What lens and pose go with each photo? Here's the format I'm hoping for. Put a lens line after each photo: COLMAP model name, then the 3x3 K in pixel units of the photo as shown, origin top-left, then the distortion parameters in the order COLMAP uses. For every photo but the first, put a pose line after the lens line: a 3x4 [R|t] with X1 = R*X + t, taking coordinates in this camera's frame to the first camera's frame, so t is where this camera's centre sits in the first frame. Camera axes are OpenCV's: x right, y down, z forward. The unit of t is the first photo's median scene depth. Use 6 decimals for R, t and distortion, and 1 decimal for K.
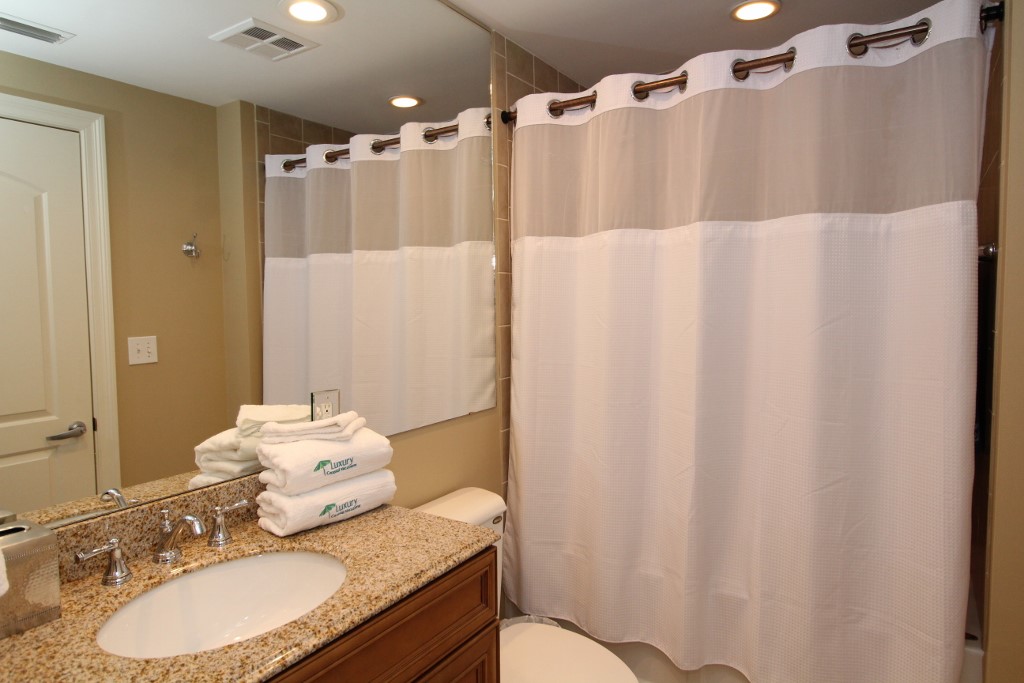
lens RADIAL K [[608.0, 0, 509.8], [0, 608.0, 342.1], [0, 0, 1]] dist [-0.004630, -0.002580]
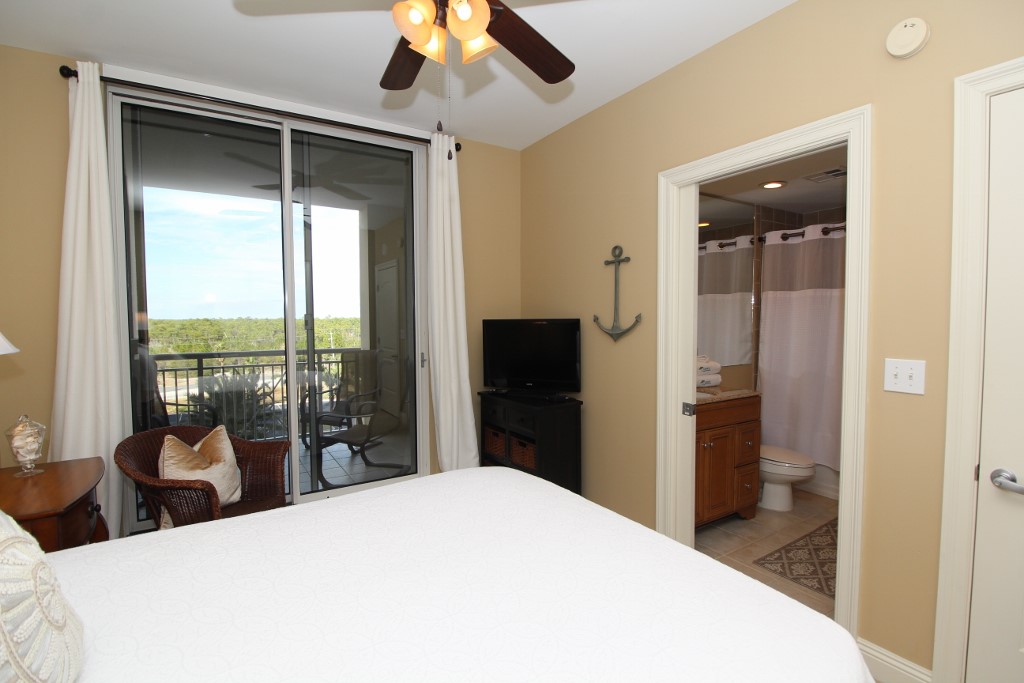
lens RADIAL K [[475.4, 0, 514.1], [0, 475.4, 339.9], [0, 0, 1]] dist [-0.002131, -0.010349]
pose [[0.911479, 0.030368, -0.410223, -0.109667], [-0.037097, 0.999276, -0.008451, 0.065491], [0.409670, 0.022921, 0.911946, -1.048619]]
